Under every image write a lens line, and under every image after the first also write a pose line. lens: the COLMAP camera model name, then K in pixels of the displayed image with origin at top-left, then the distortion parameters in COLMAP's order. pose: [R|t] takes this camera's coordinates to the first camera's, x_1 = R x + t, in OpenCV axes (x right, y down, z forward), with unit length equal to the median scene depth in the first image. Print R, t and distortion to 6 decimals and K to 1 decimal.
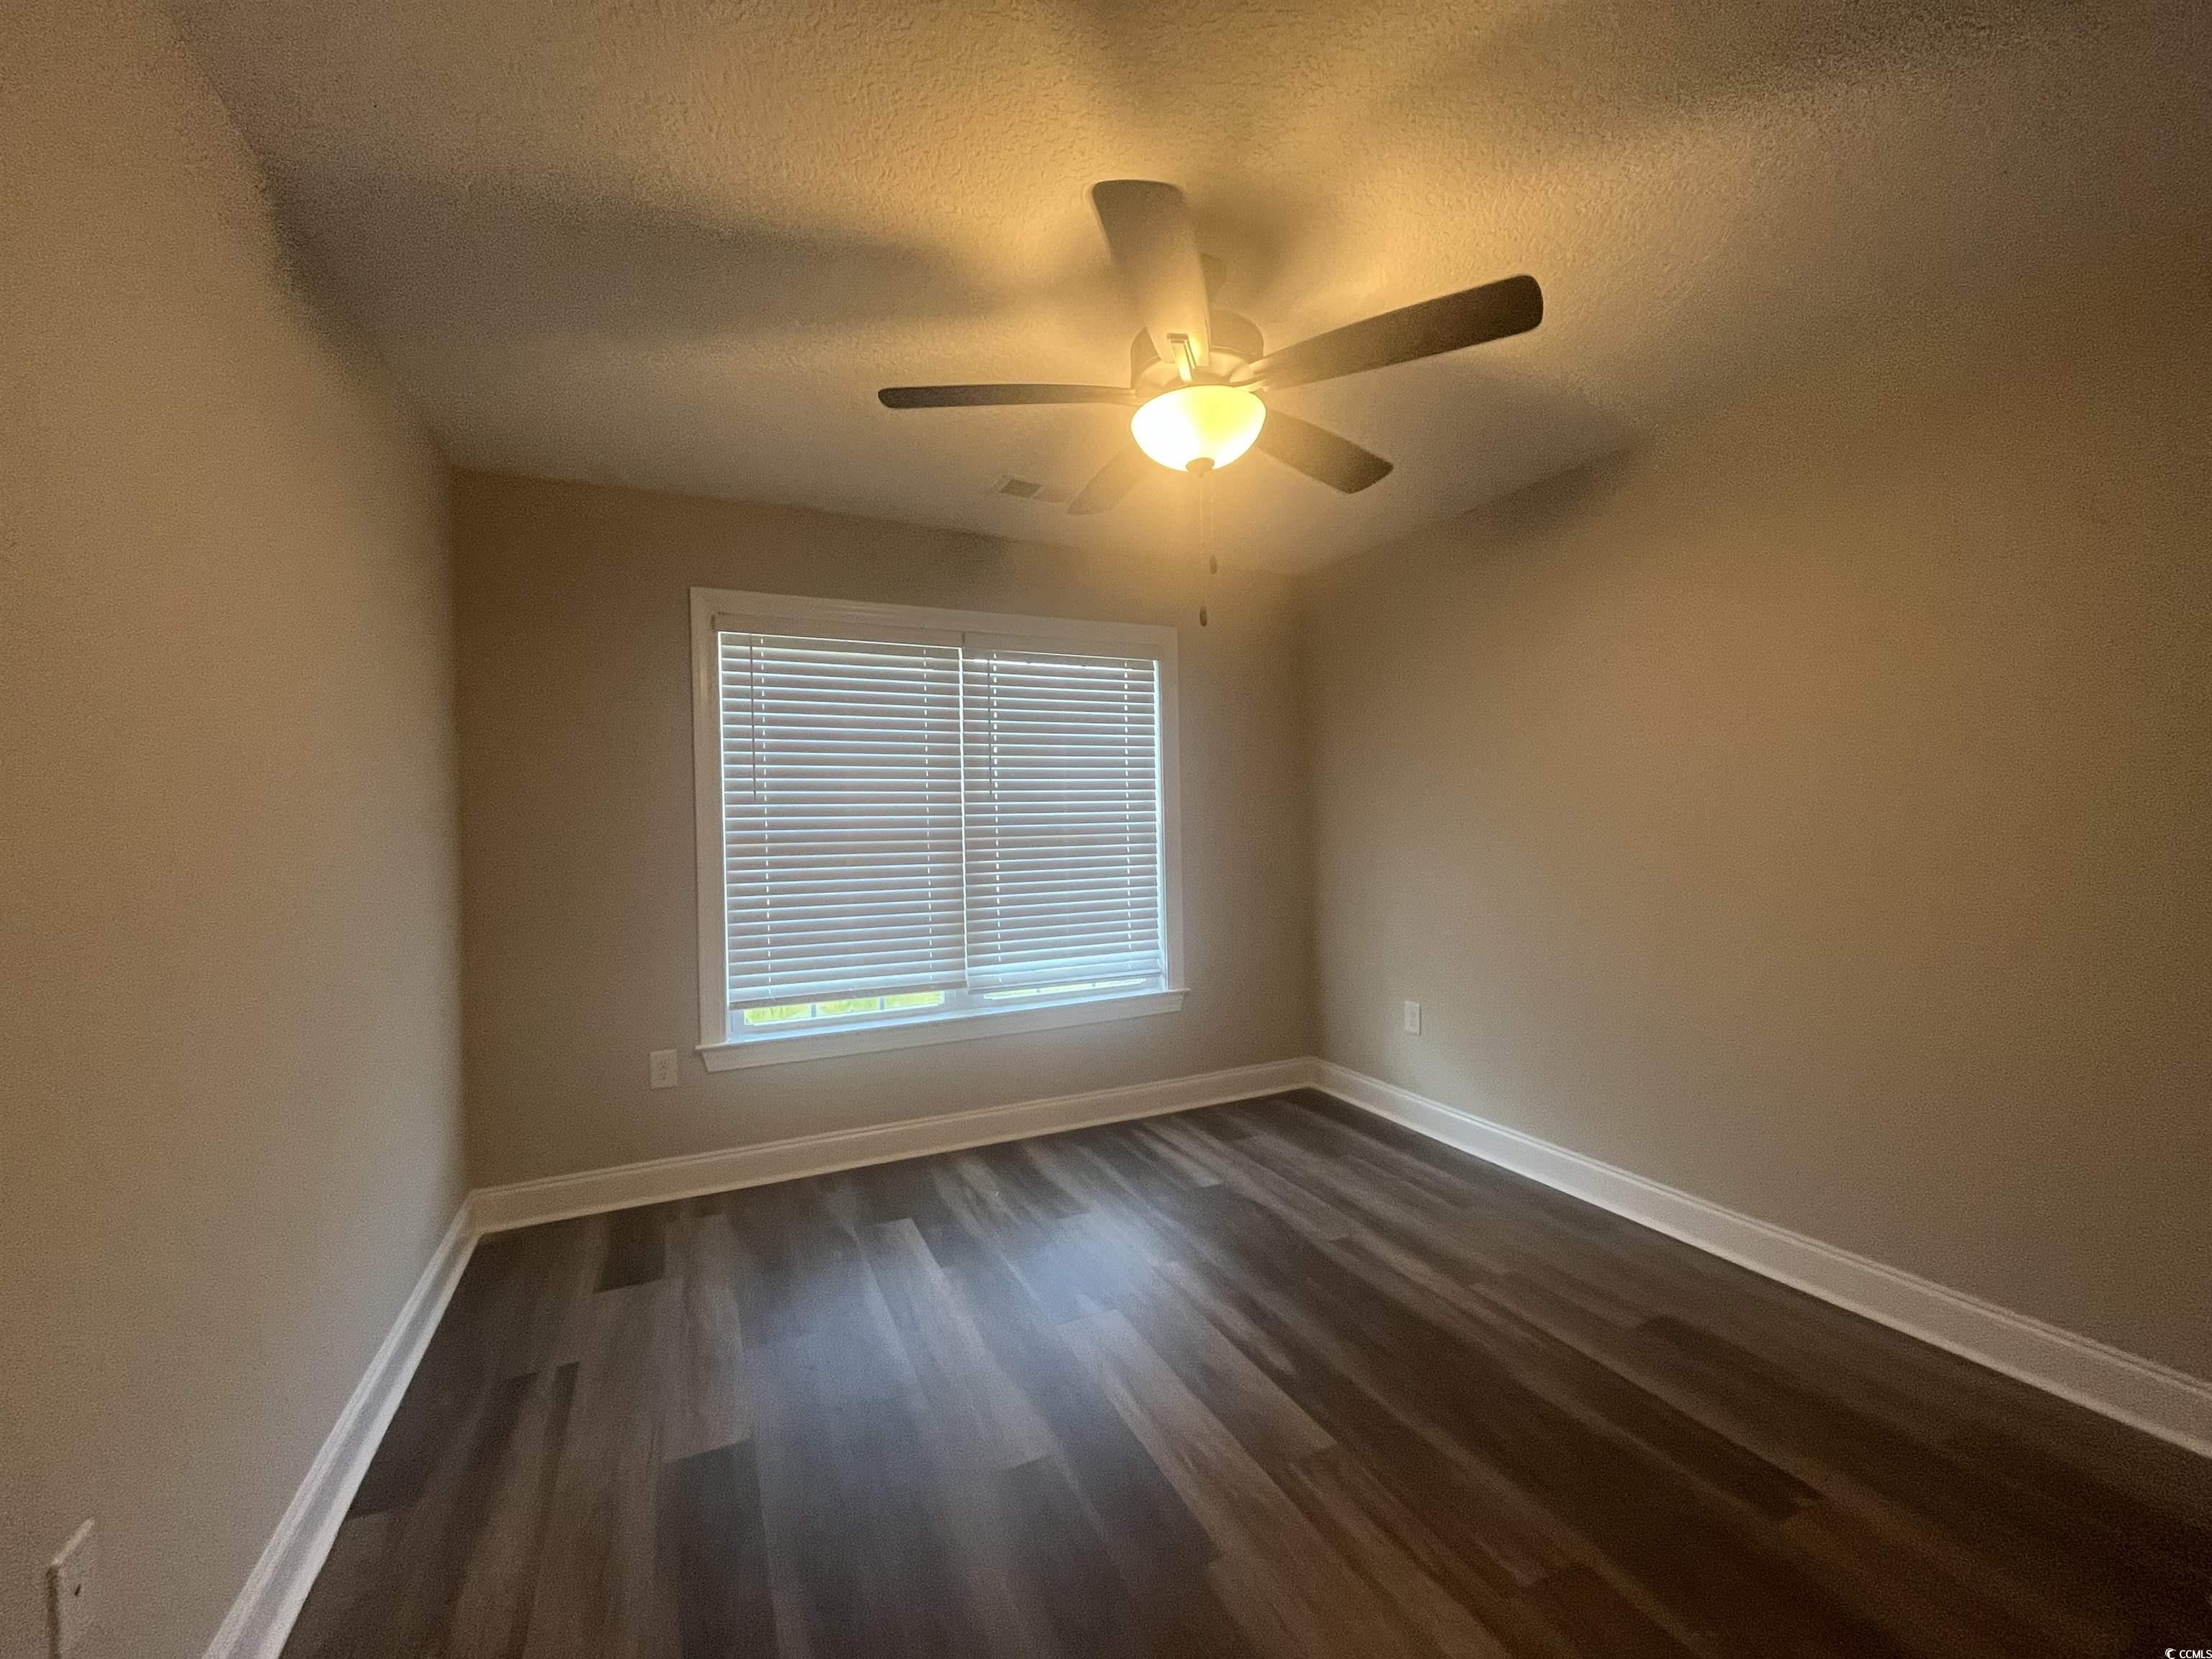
lens RADIAL K [[889.9, 0, 1111.0], [0, 889.9, 828.7], [0, 0, 1]] dist [-0.001432, -0.000760]
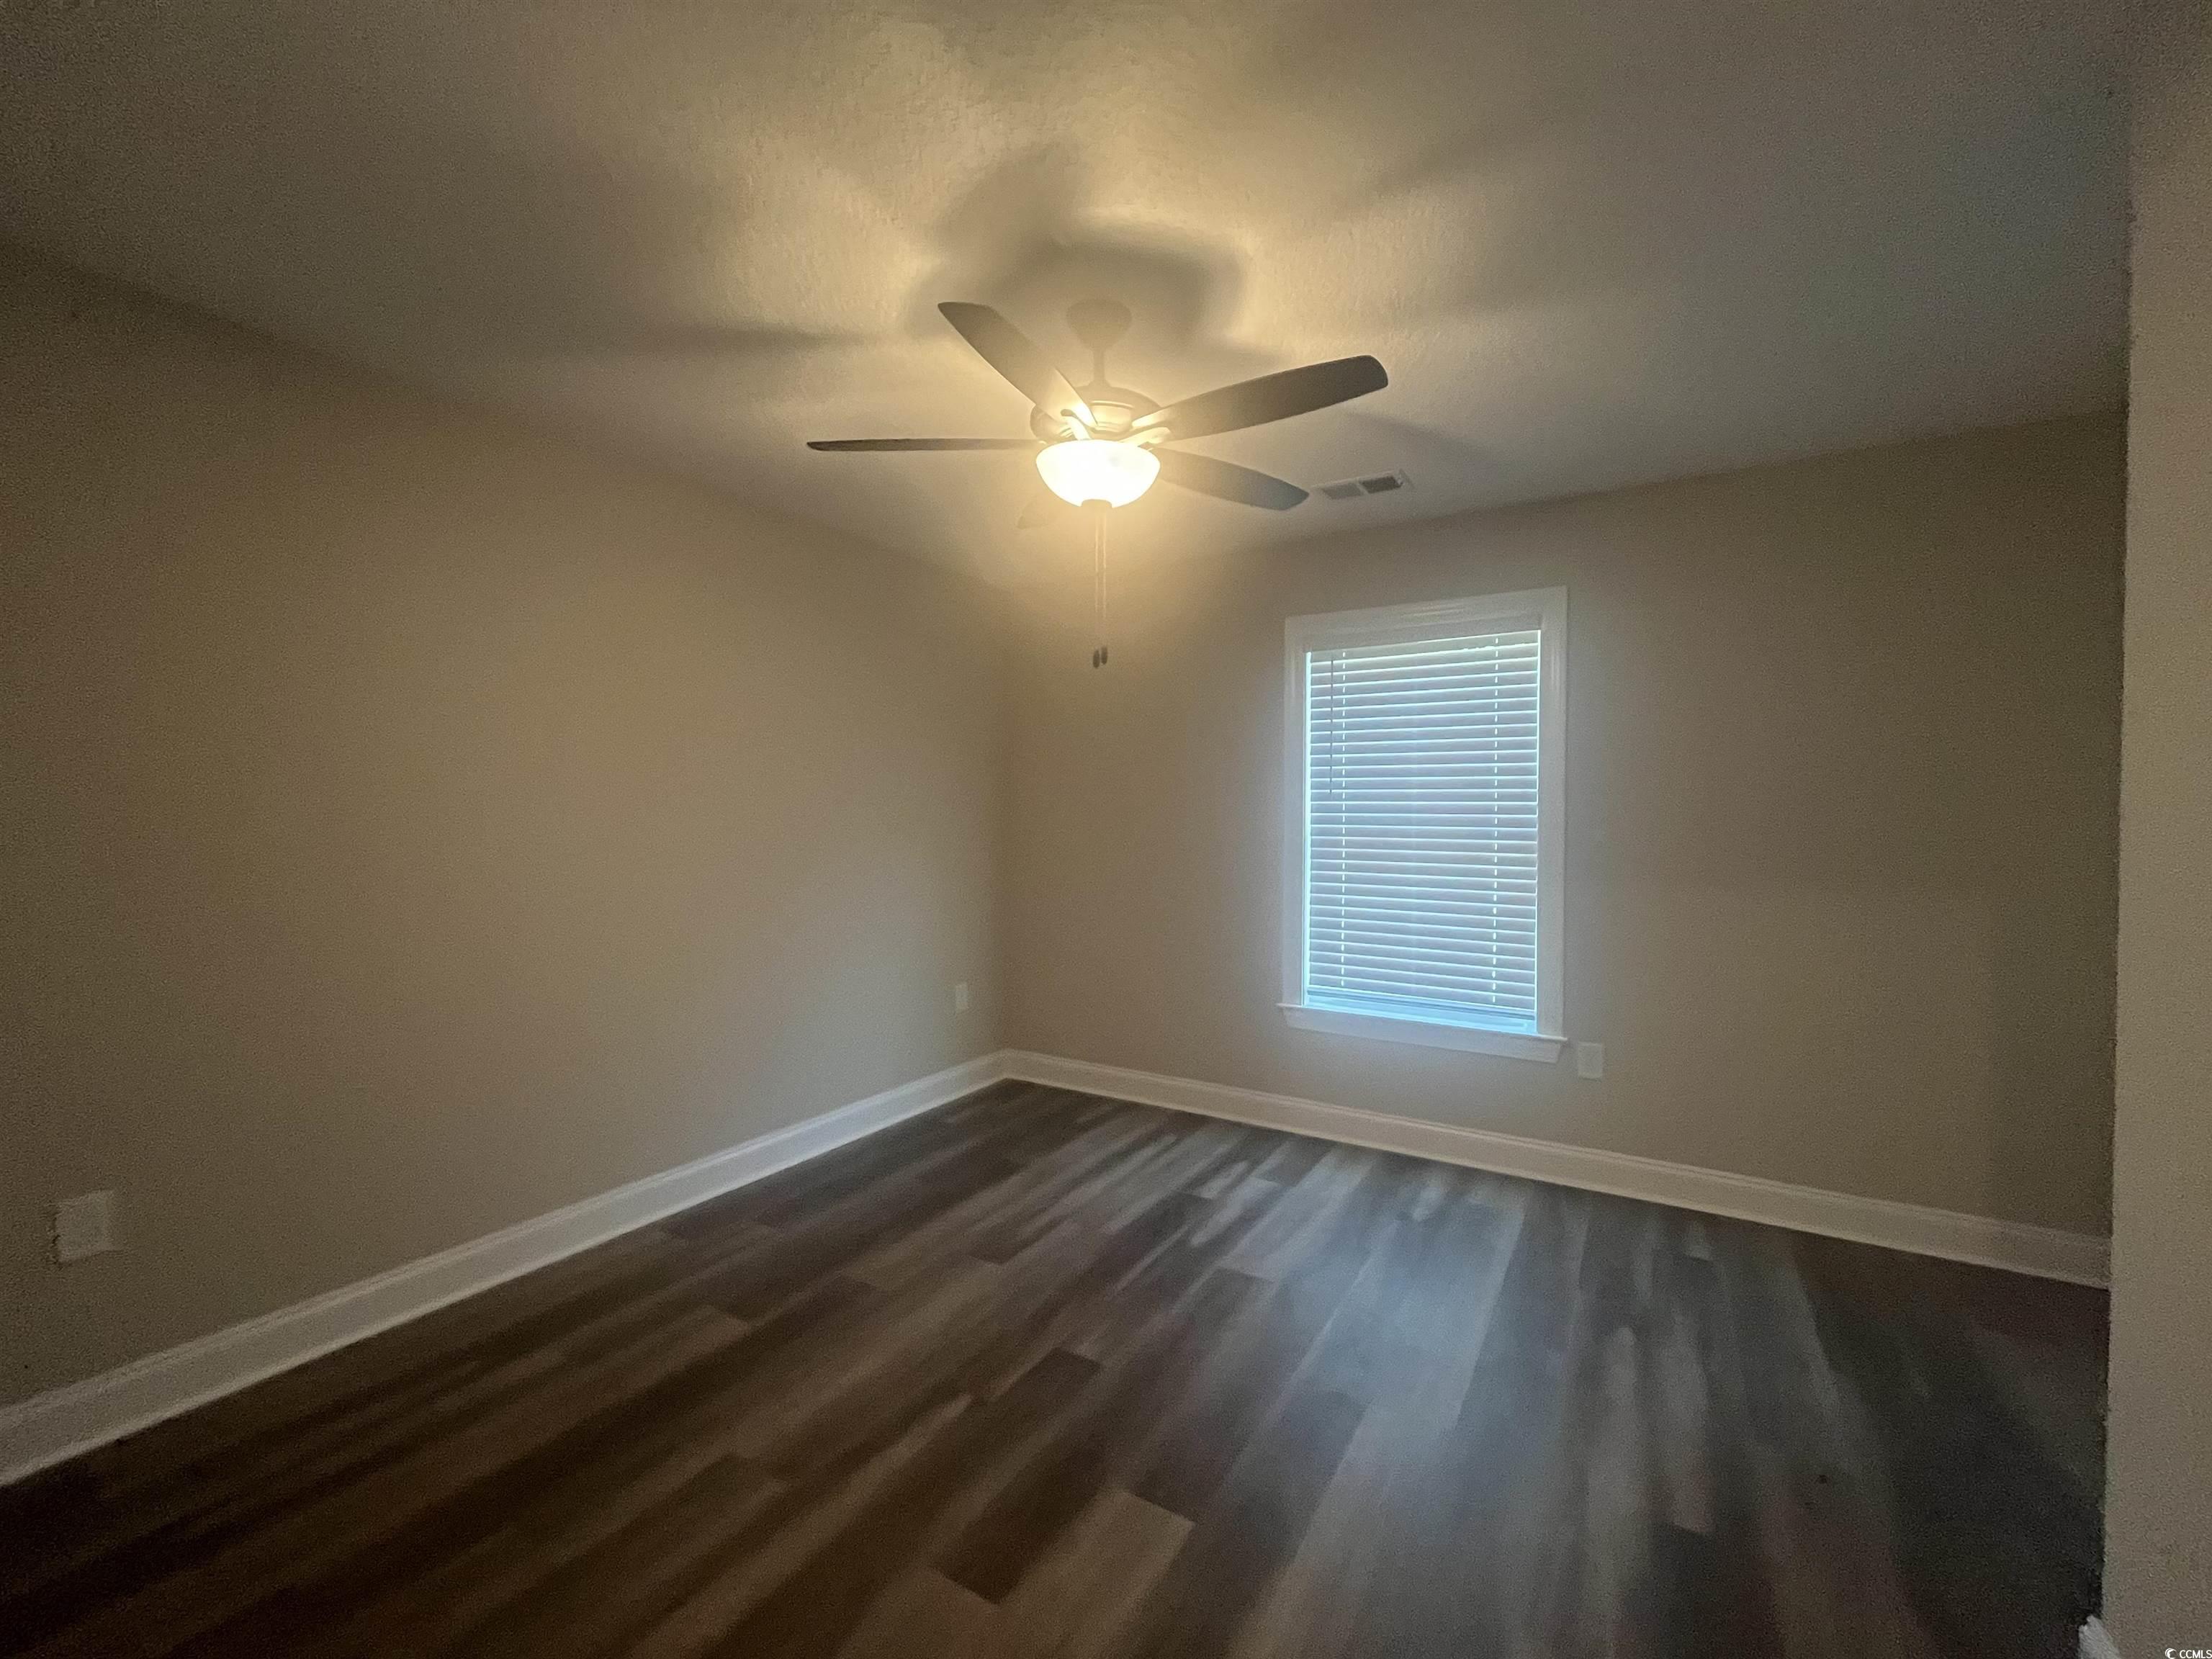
lens RADIAL K [[889.9, 0, 1111.0], [0, 889.9, 828.7], [0, 0, 1]] dist [-0.001432, -0.000760]
pose [[0.553542, 0.030657, -0.832257, 0.453428], [-0.021358, 0.999516, 0.022613, -0.015696], [0.832547, 0.005259, 0.553929, 0.180873]]
